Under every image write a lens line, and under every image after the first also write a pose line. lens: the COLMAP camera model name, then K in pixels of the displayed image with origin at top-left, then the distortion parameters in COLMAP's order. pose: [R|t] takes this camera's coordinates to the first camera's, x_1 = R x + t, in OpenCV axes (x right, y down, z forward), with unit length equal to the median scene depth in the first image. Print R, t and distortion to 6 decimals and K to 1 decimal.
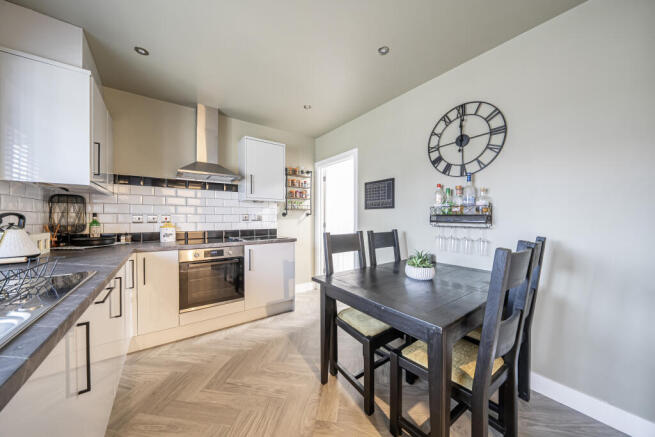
lens RADIAL K [[224.3, 0, 325.7], [0, 224.3, 219.6], [0, 0, 1]] dist [0.000439, -0.000090]
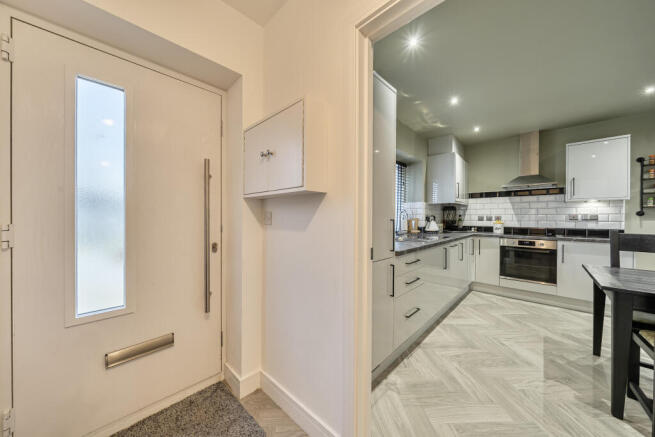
lens RADIAL K [[224.3, 0, 330.4], [0, 224.3, 218.3], [0, 0, 1]] dist [0.000439, -0.000090]
pose [[0.188038, 0.005098, -0.982149, 0.596264], [-0.009516, 0.999949, 0.003369, 0.003889], [0.982116, 0.008713, 0.188077, -0.417420]]
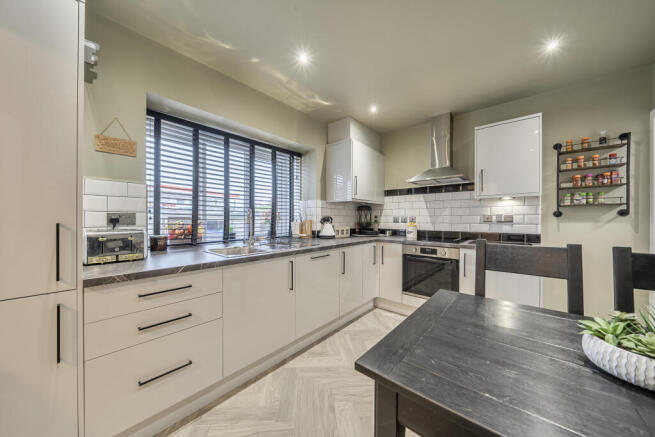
lens RADIAL K [[224.3, 0, 327.5], [0, 224.3, 218.8], [0, 0, 1]] dist [0.000439, -0.000090]
pose [[0.232743, 0.001274, -0.972537, 0.433083], [-0.009545, 0.999954, -0.000974, -0.002119], [0.972491, 0.009510, 0.232745, 0.252240]]
